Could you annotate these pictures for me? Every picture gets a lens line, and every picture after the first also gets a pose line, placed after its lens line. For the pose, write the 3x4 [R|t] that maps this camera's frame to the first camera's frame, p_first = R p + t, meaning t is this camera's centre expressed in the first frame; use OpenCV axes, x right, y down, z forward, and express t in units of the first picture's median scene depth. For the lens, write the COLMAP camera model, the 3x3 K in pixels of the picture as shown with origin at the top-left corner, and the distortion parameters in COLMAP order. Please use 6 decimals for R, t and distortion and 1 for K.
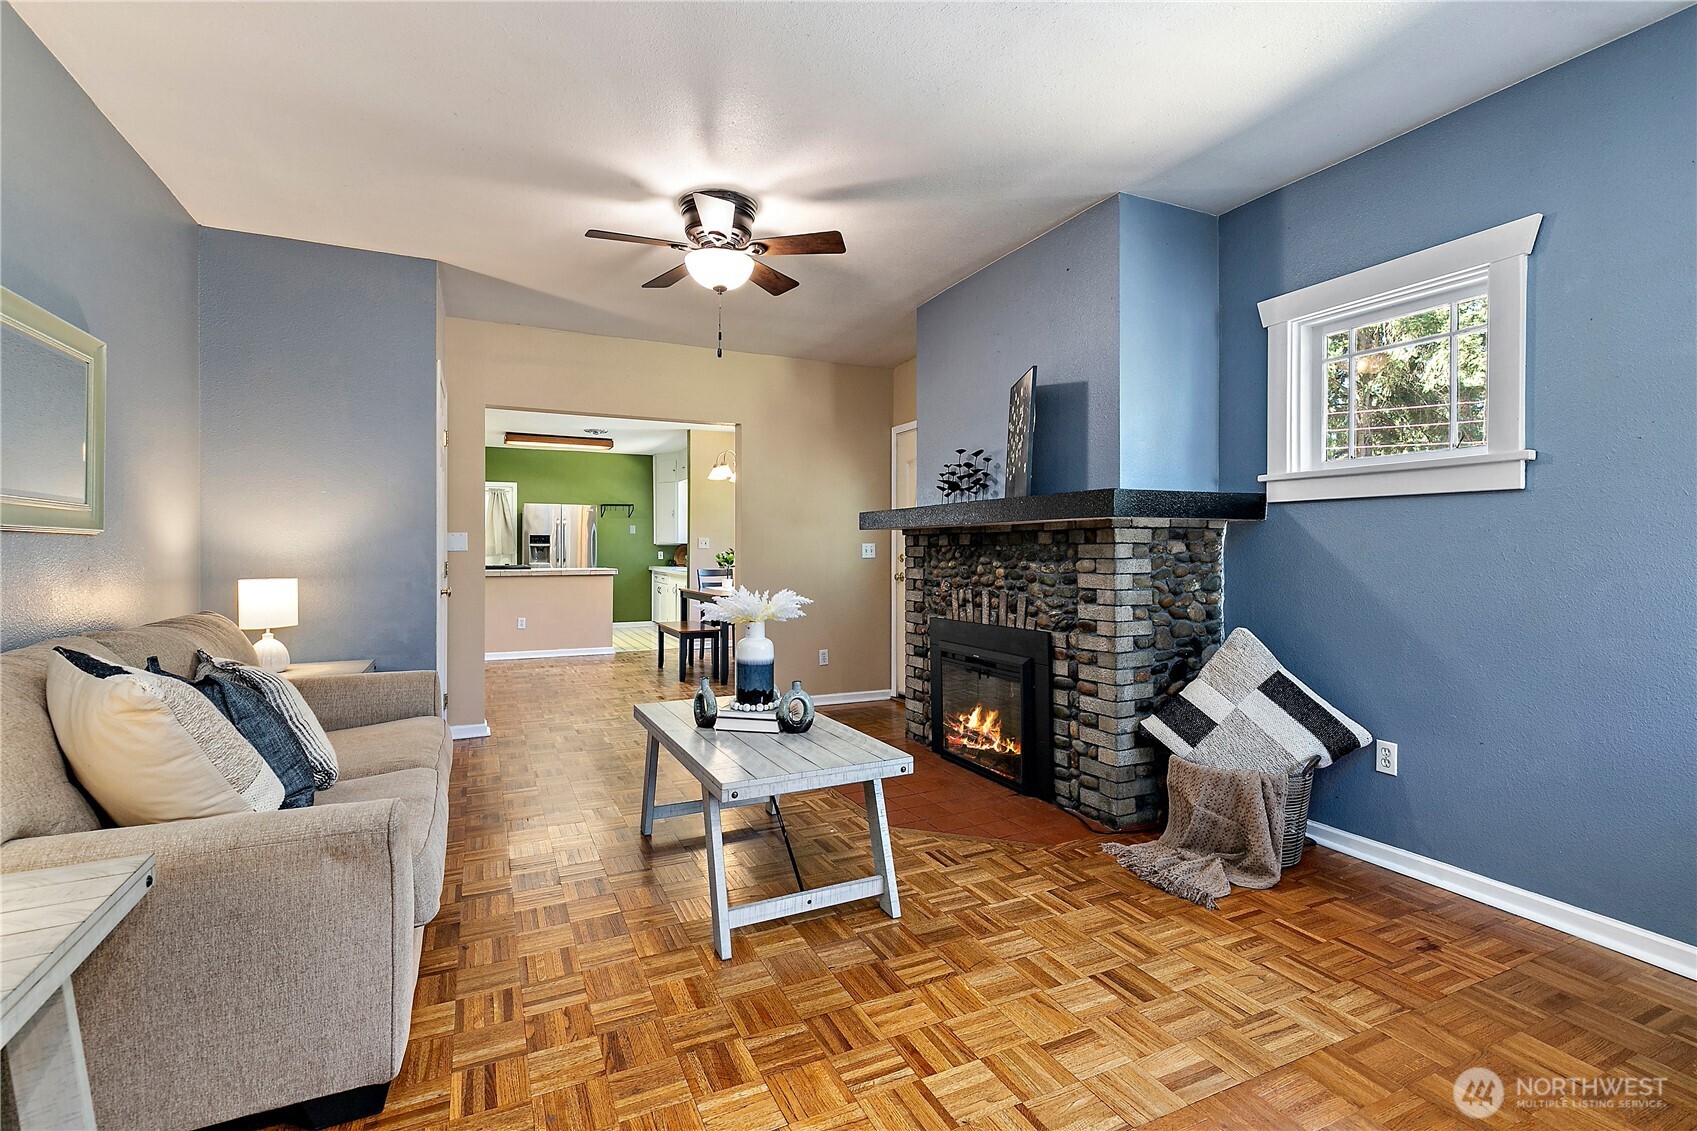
lens RADIAL K [[778.0, 0, 851.9], [0, 778.0, 556.4], [0, 0, 1]] dist [0.003458, 0.000003]
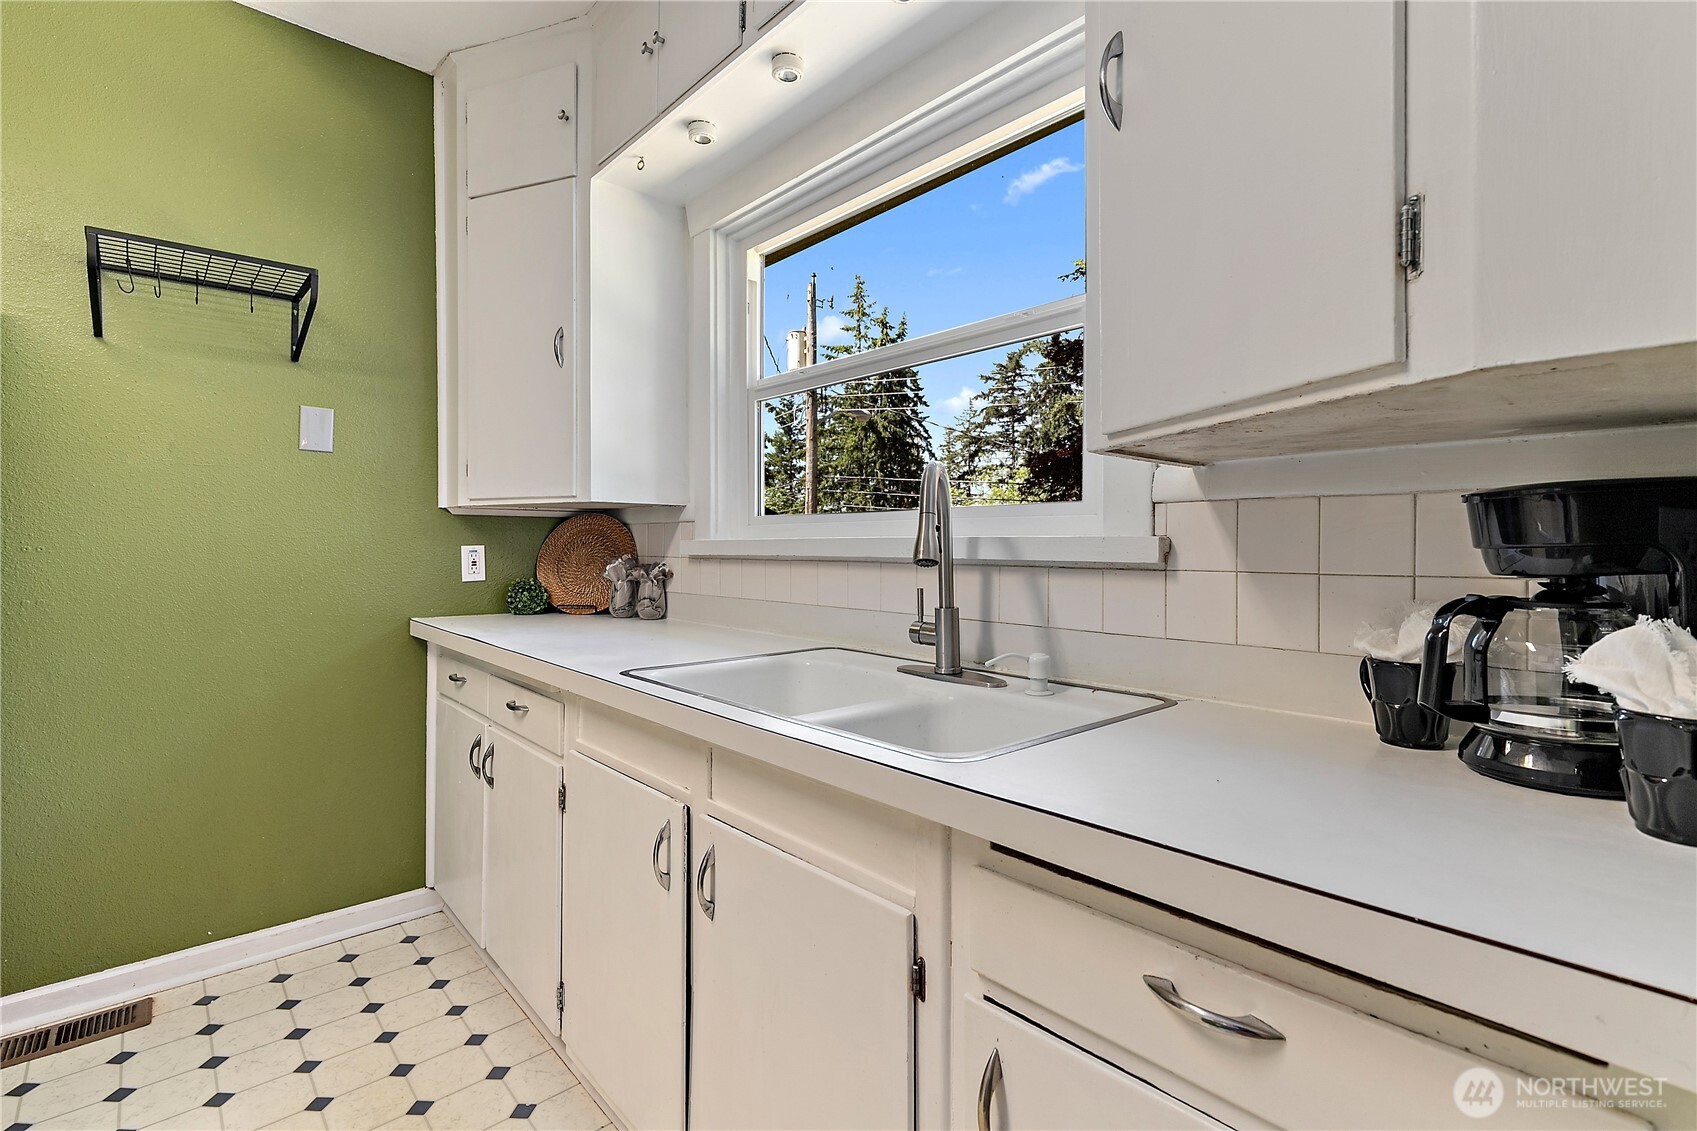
lens RADIAL K [[778.0, 0, 835.7], [0, 778.0, 538.2], [0, 0, 1]] dist [0.003458, 0.000003]
pose [[0.962969, 0.000092, 0.269614, -0.233149], [0.003250, 0.999923, -0.011949, -0.005816], [-0.269594, 0.012382, 0.962894, 0.865716]]
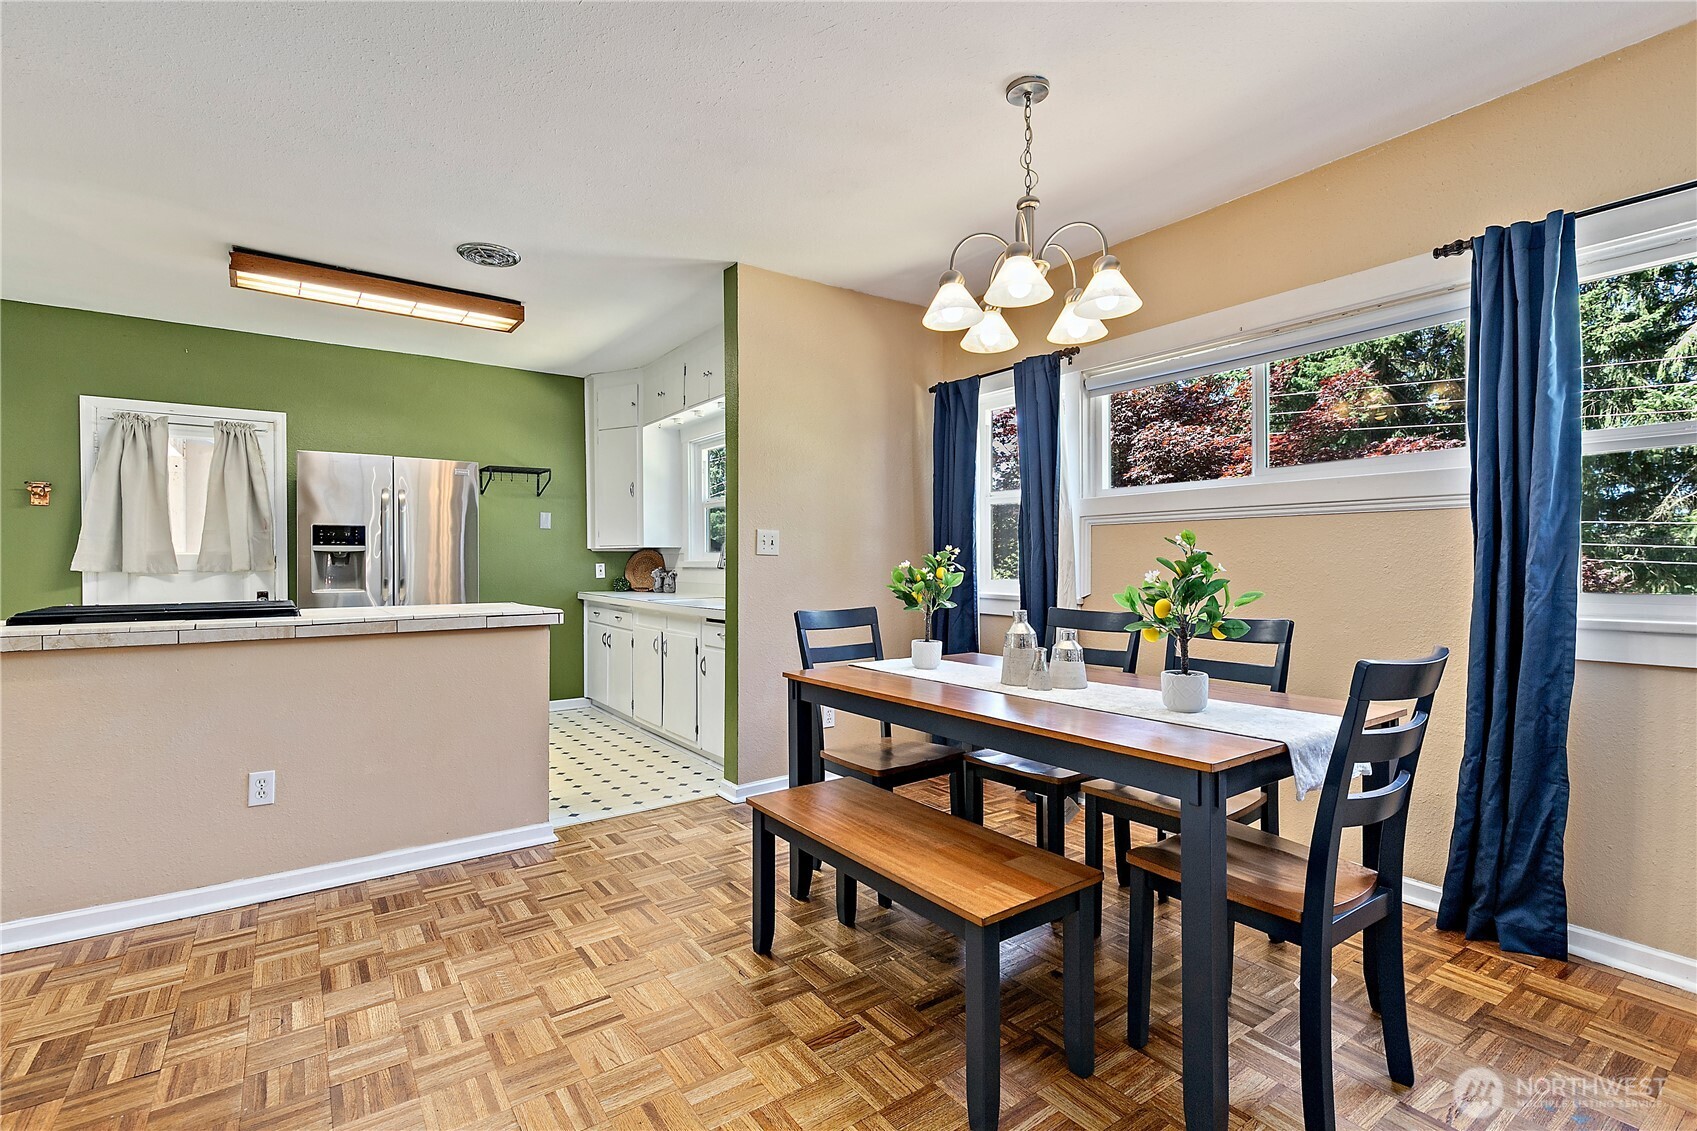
lens RADIAL K [[778.0, 0, 839.3], [0, 778.0, 562.3], [0, 0, 1]] dist [0.003458, 0.000003]
pose [[0.985906, -0.004644, 0.167233, -0.196119], [0.006126, 0.999946, -0.008345, -0.001811], [-0.167185, 0.009252, 0.985882, 0.517293]]
